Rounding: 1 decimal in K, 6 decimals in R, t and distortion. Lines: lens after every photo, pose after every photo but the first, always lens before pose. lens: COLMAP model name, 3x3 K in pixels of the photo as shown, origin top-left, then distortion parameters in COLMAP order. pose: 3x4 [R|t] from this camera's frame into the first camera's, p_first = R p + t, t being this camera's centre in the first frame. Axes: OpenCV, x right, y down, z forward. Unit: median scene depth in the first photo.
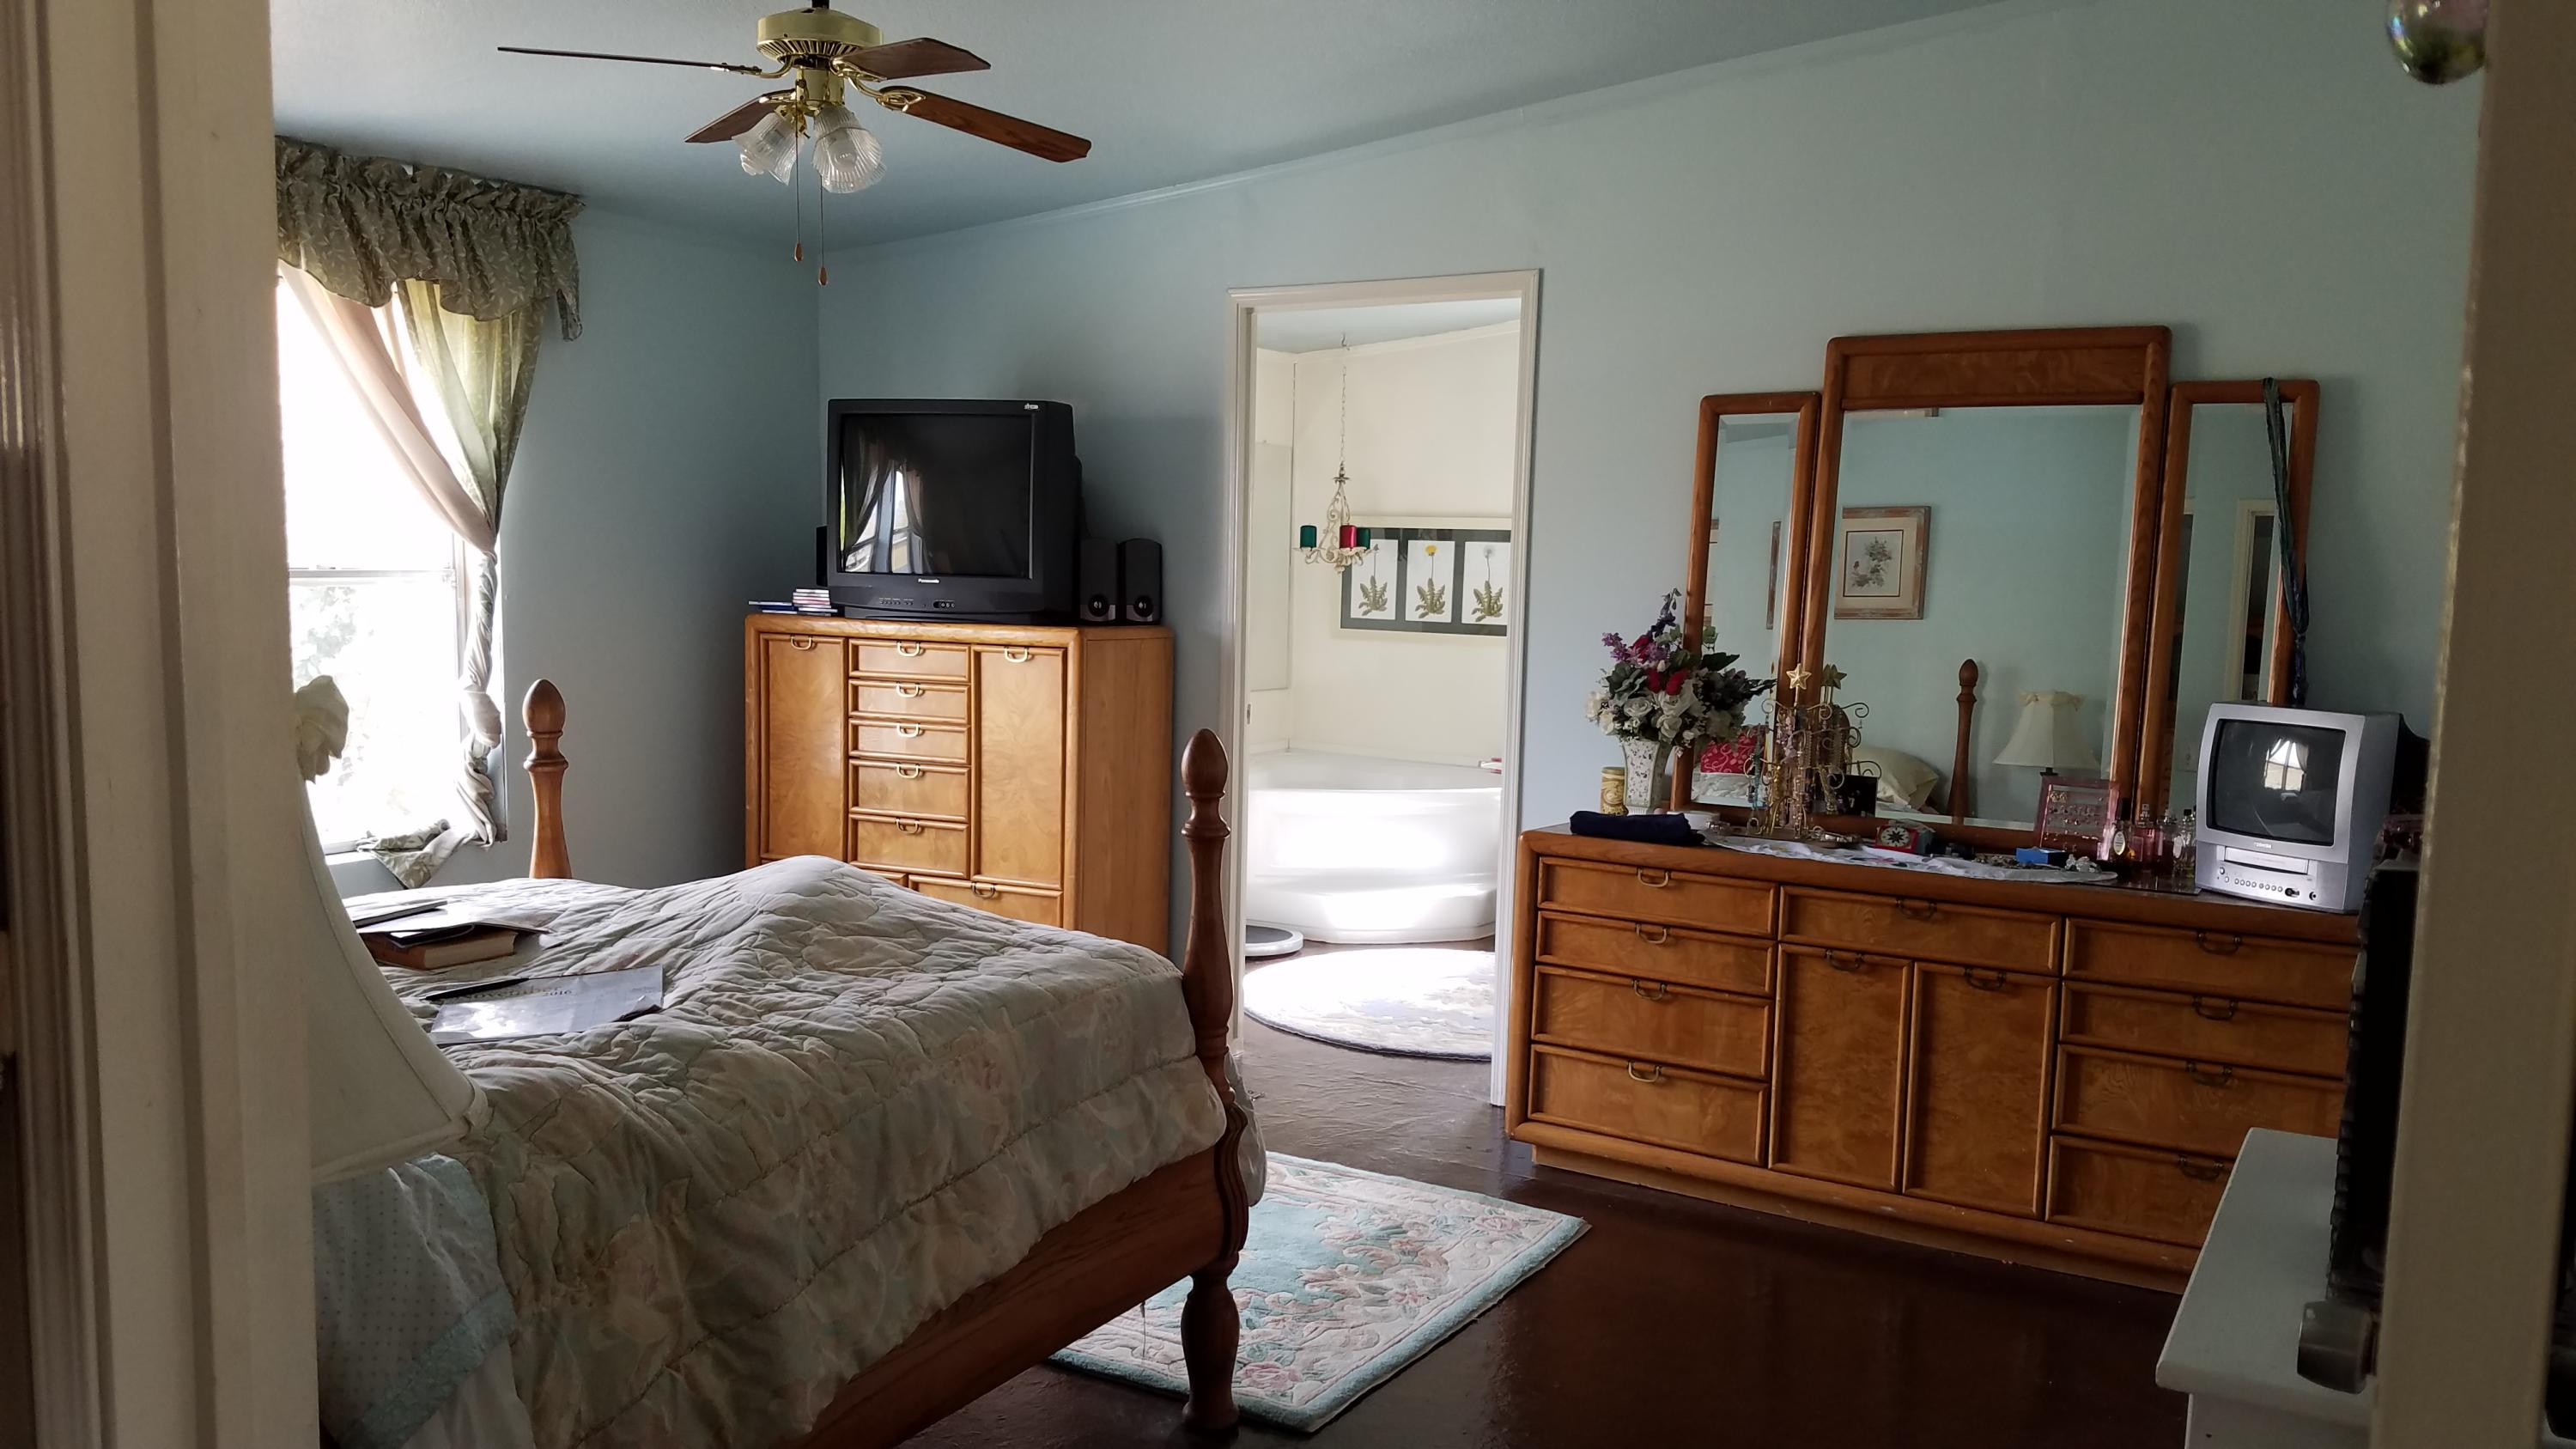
lens RADIAL K [[1965.2, 0, 1302.1], [0, 1965.2, 777.9], [0, 0, 1]] dist [0.289253, -0.601940]
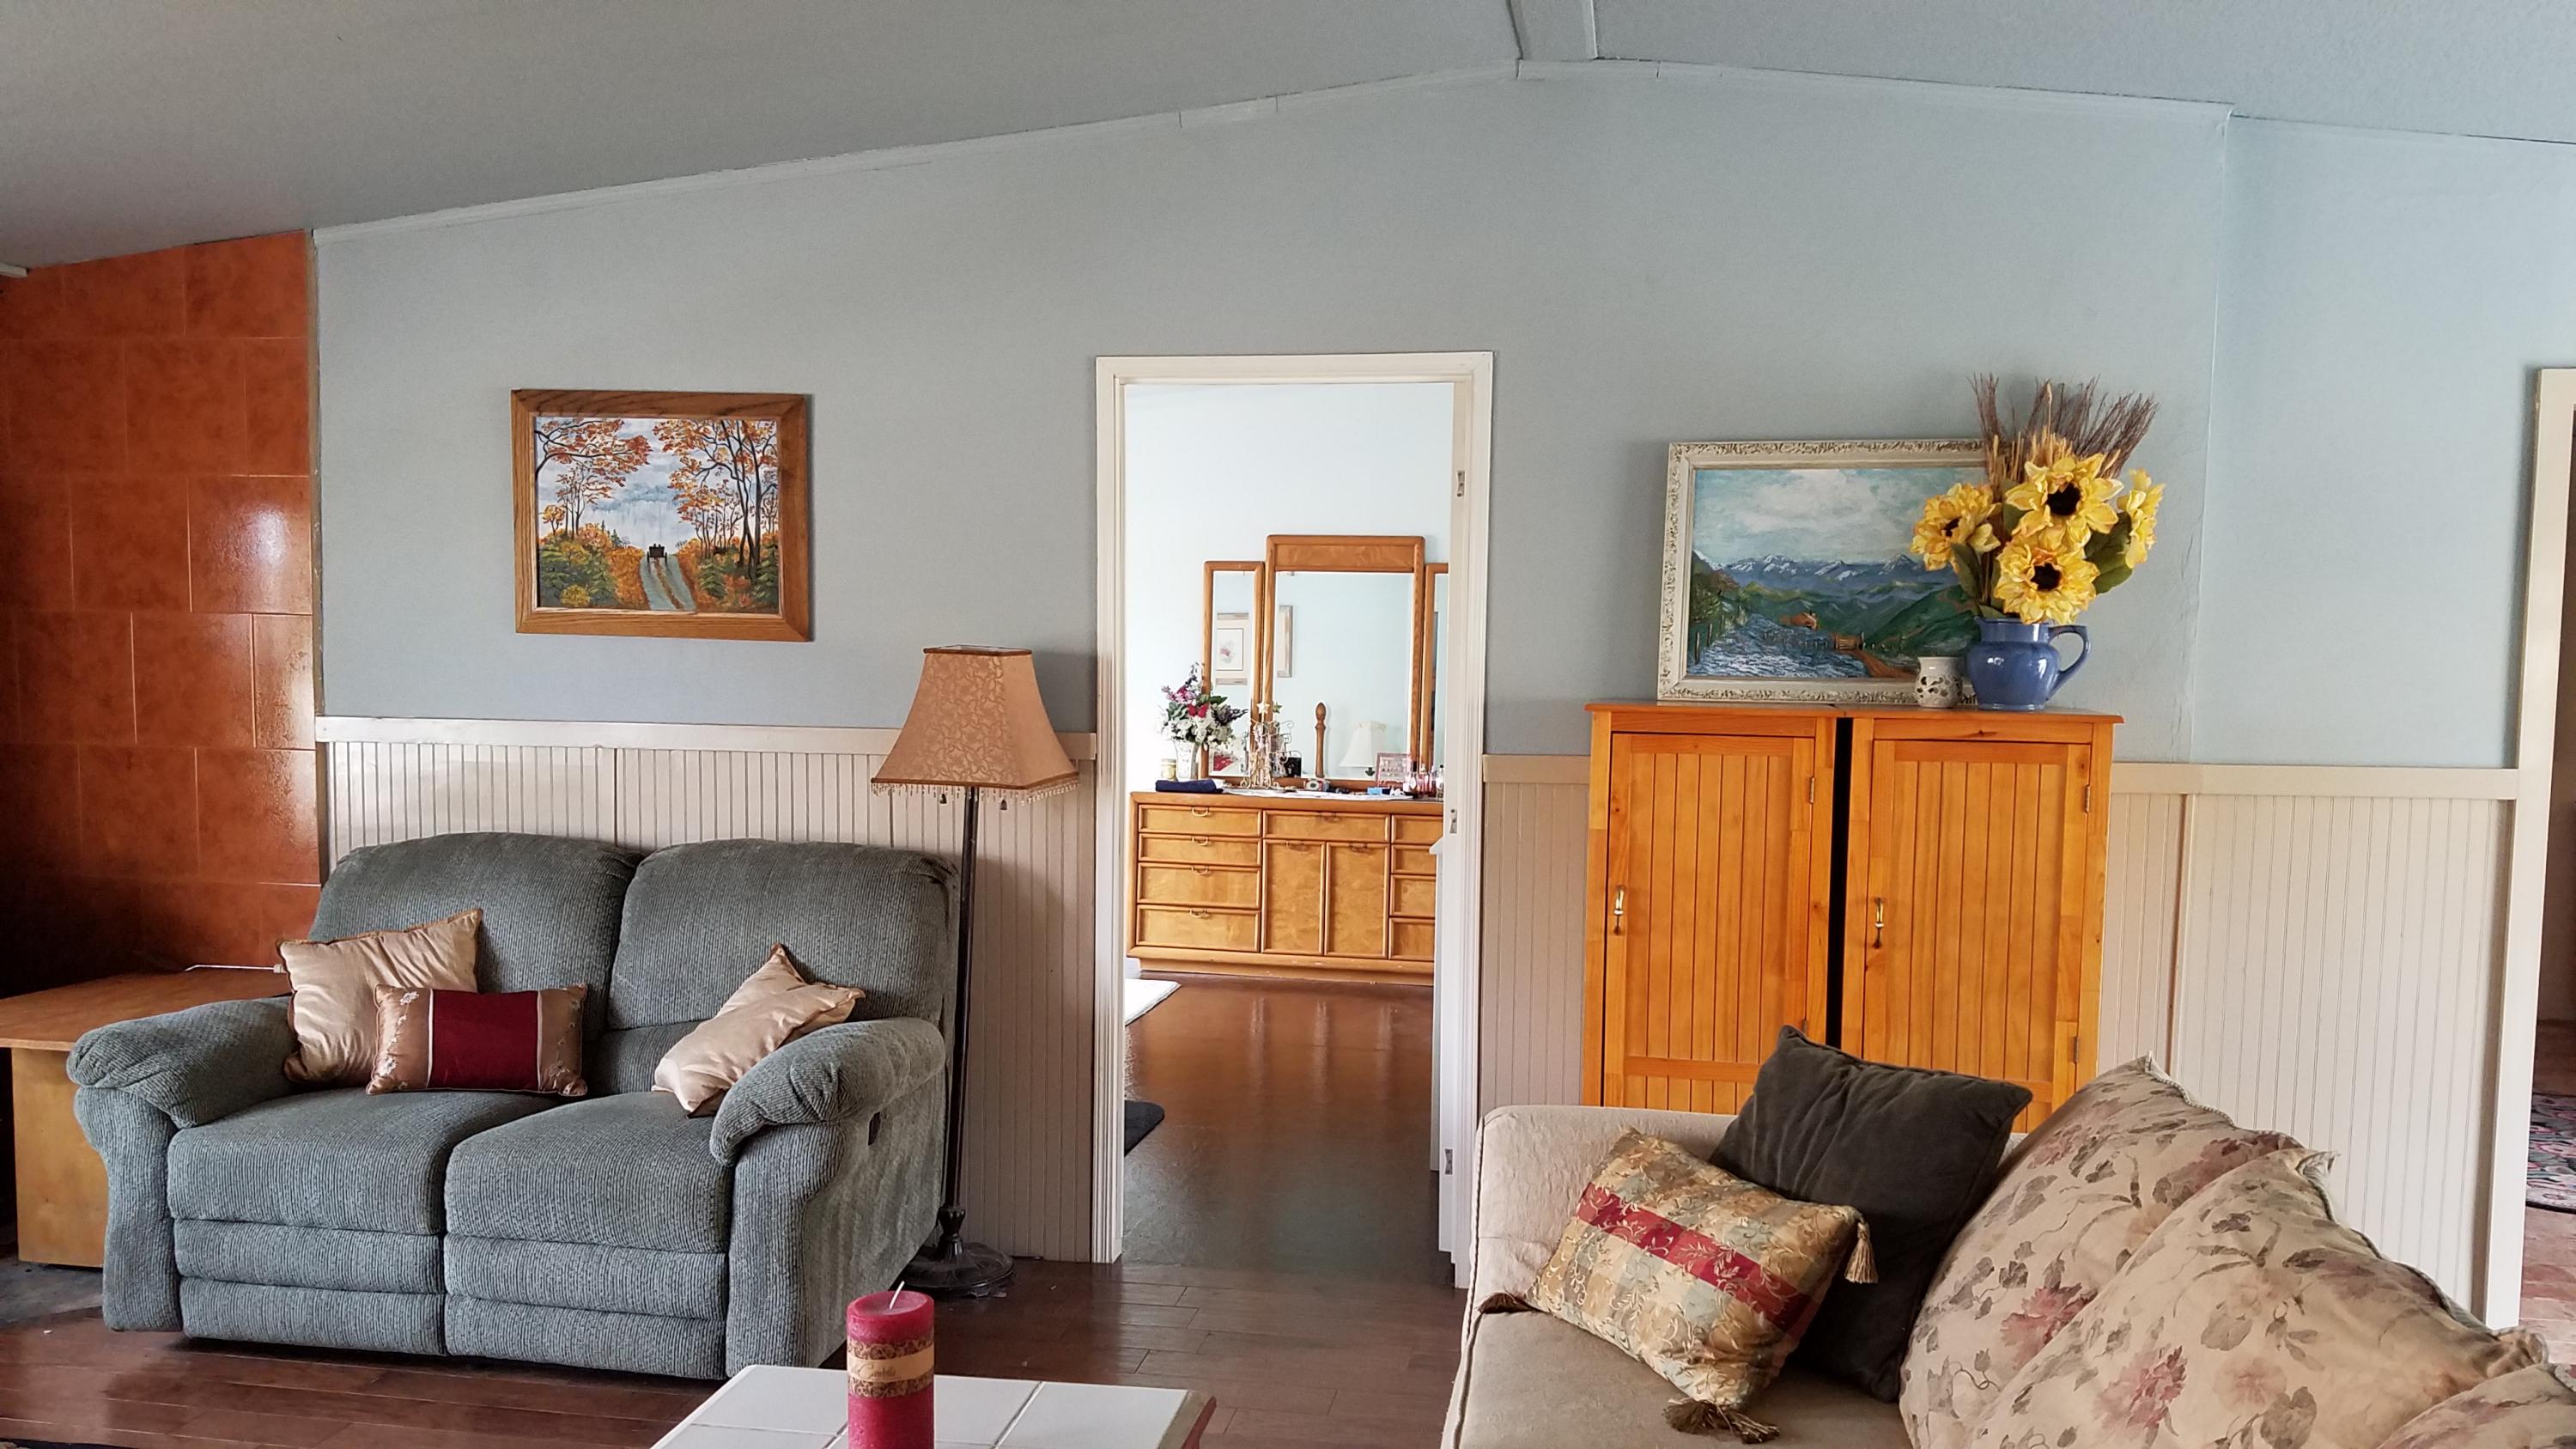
lens RADIAL K [[1960.3, 0, 1294.5], [0, 1960.3, 790.5], [0, 0, 1]] dist [0.275596, -0.577800]
pose [[0.945430, -0.034761, 0.323966, -0.350865], [0.042412, 0.998963, -0.016585, 0.064897], [-0.323054, 0.029420, 0.945923, -0.833502]]
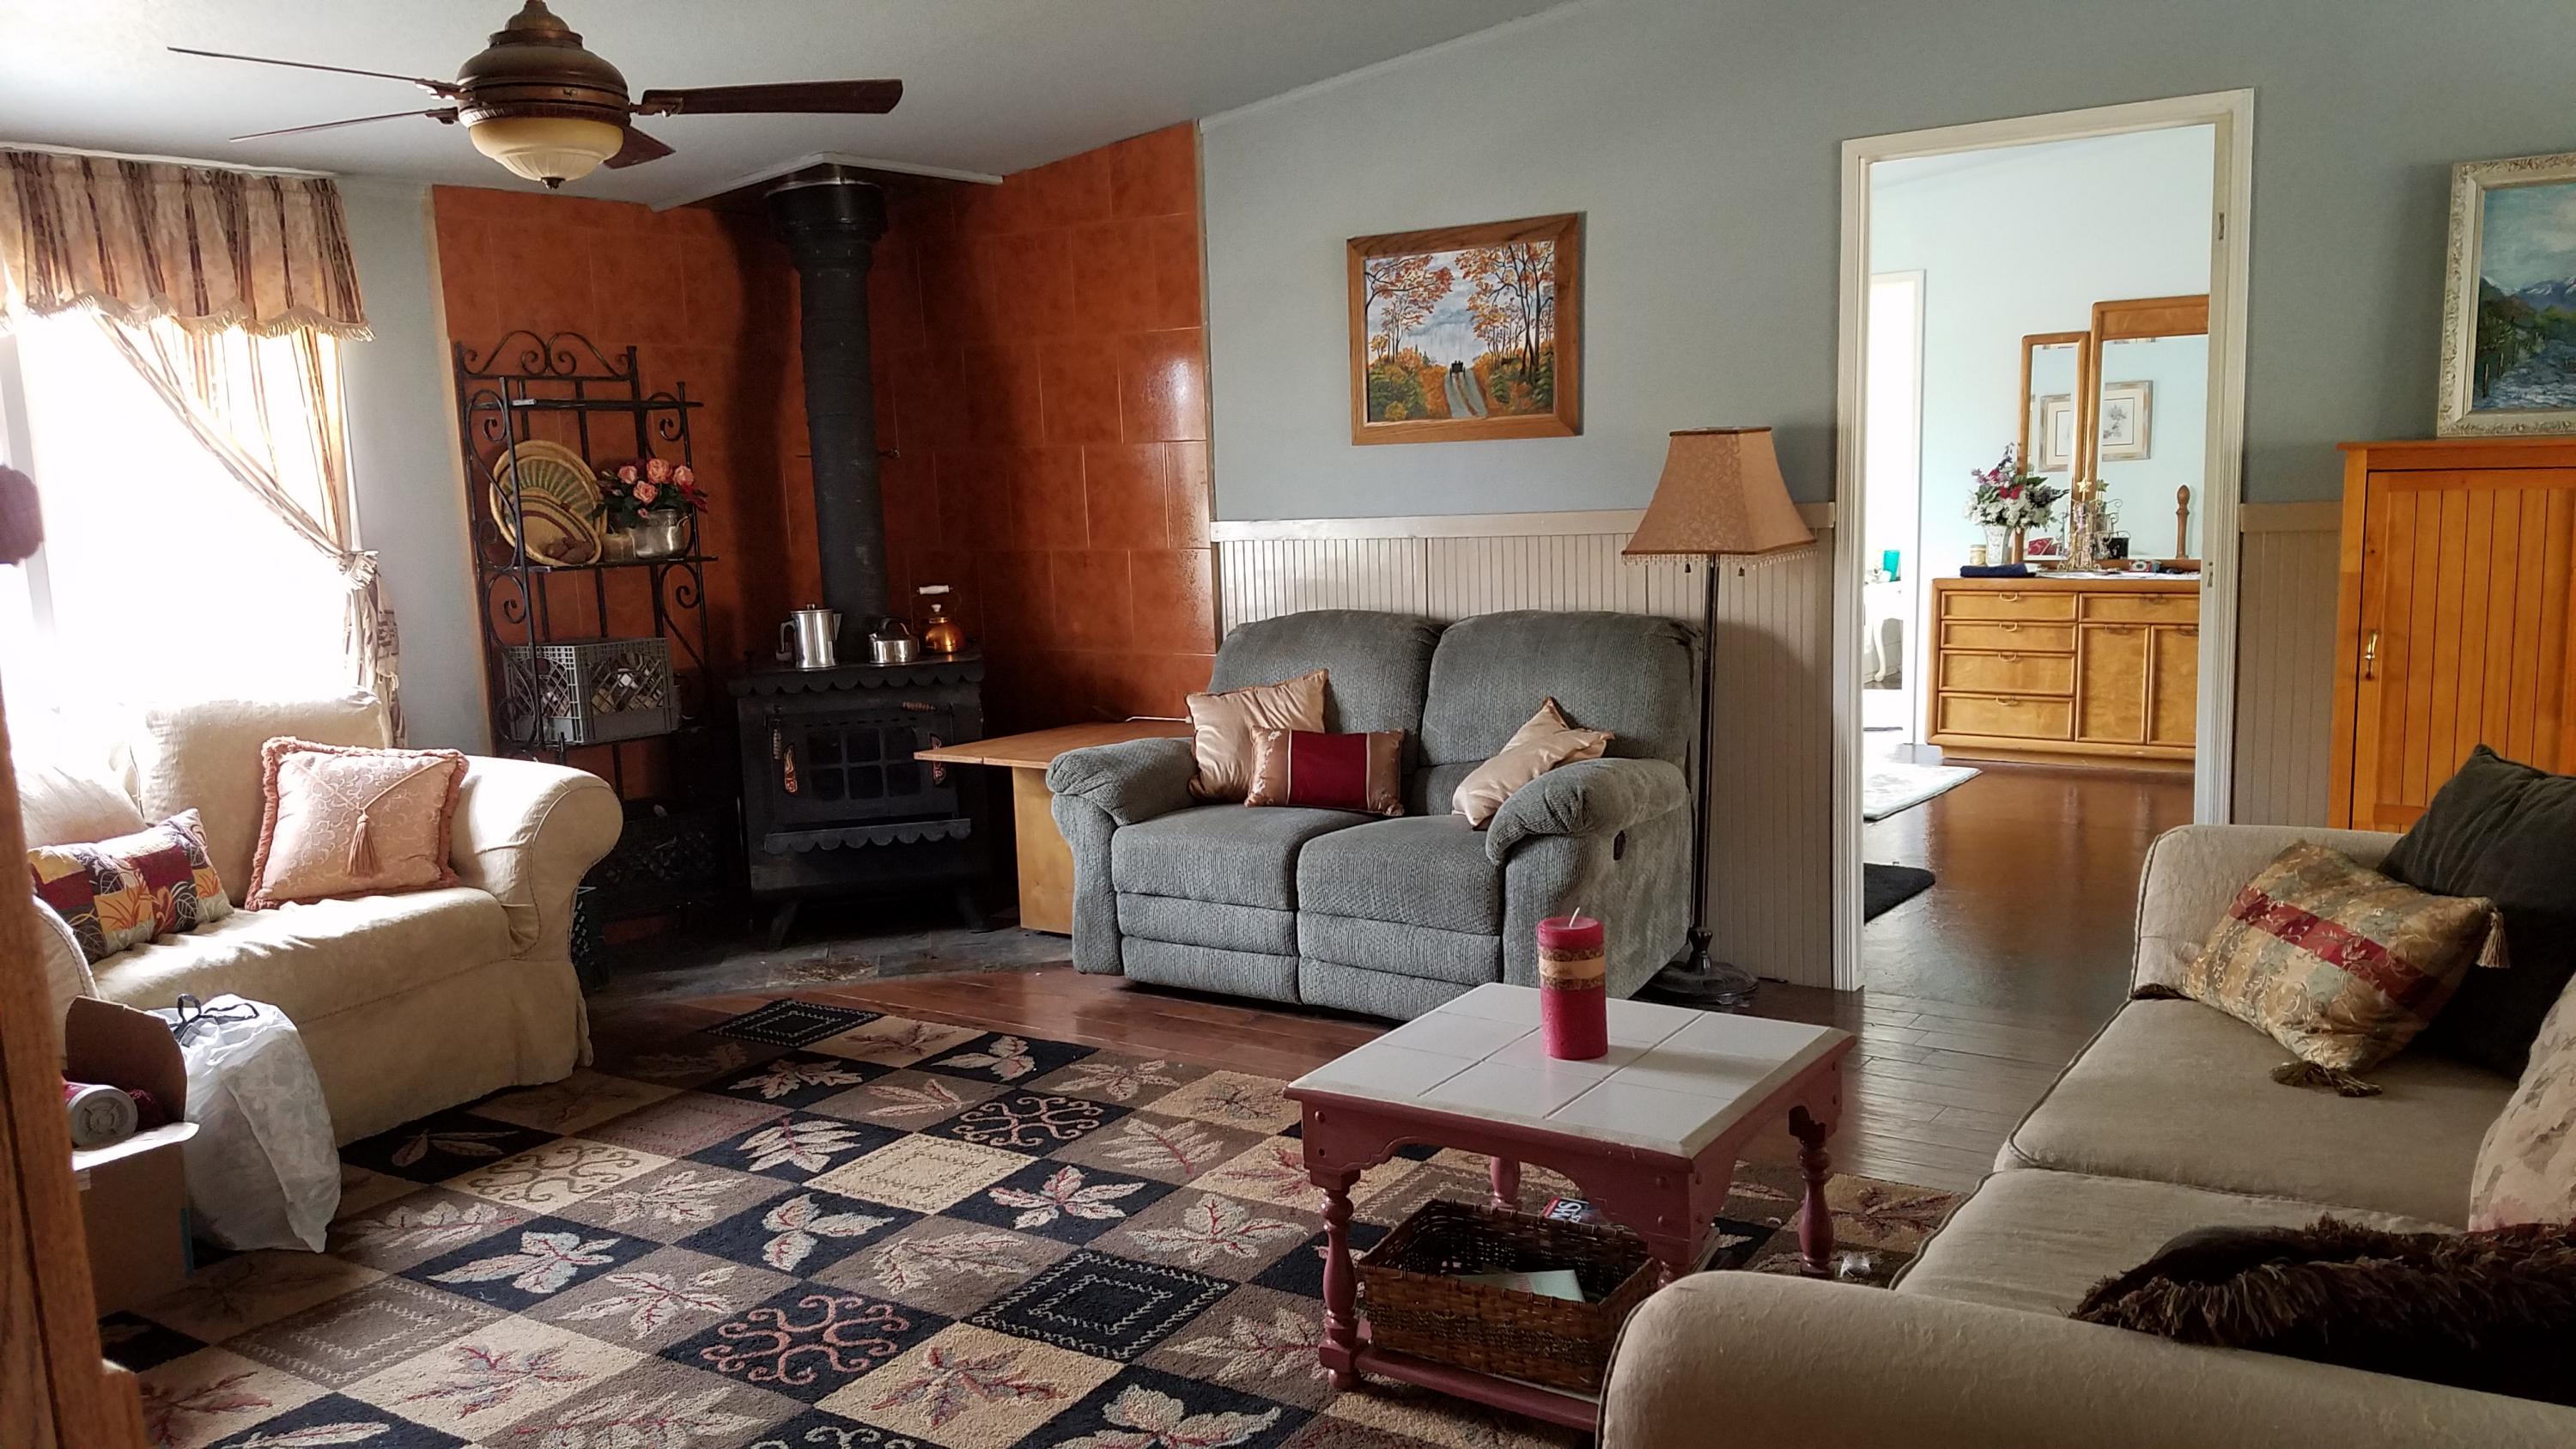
lens RADIAL K [[1969.6, 0, 1285.2], [0, 1969.6, 766.7], [0, 0, 1]] dist [0.275243, -0.514649]
pose [[0.993316, -0.043479, -0.106927, -0.304784], [0.047846, 0.998108, 0.038618, 0.103663], [0.105045, -0.043476, 0.993517, -0.987113]]
